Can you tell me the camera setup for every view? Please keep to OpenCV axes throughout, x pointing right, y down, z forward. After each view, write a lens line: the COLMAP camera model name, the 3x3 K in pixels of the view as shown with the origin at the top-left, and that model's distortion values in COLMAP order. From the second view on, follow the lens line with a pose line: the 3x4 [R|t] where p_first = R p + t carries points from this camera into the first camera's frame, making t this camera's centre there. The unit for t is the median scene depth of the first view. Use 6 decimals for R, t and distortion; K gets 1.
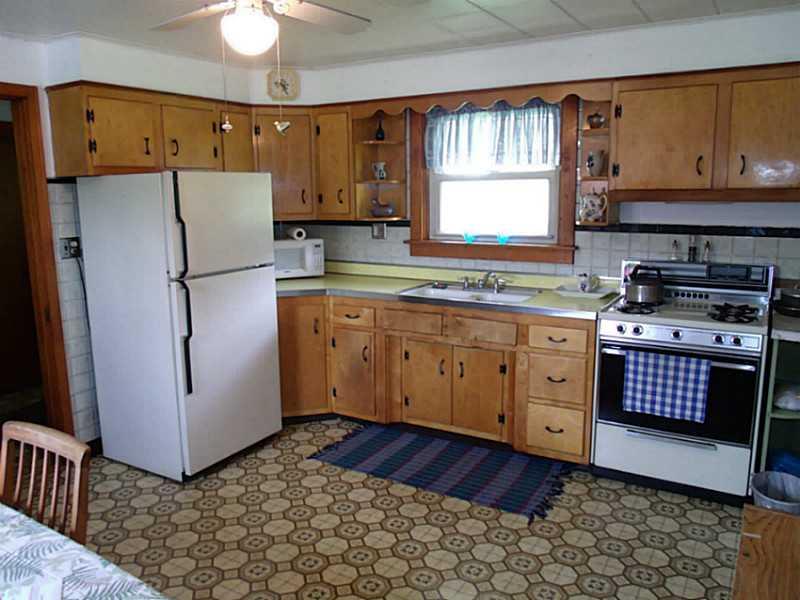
lens RADIAL K [[638.4, 0, 395.1], [0, 638.4, 301.7], [0, 0, 1]] dist [-0.007428, -0.002323]
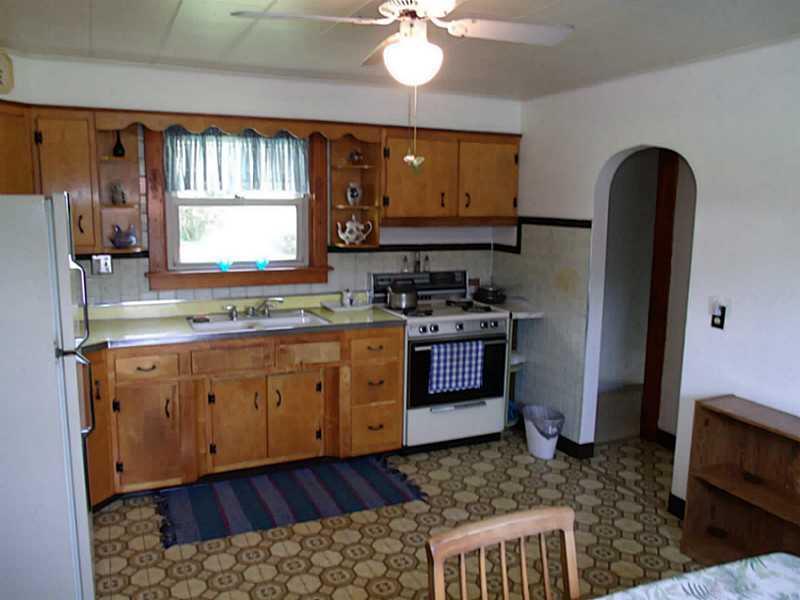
lens RADIAL K [[638.4, 0, 395.1], [0, 638.4, 301.7], [0, 0, 1]] dist [-0.007428, -0.002323]
pose [[0.581089, -0.110820, 0.806259, -0.586935], [0.128385, 0.990763, 0.043650, -0.062873], [-0.803649, 0.078147, 0.589950, 0.264357]]
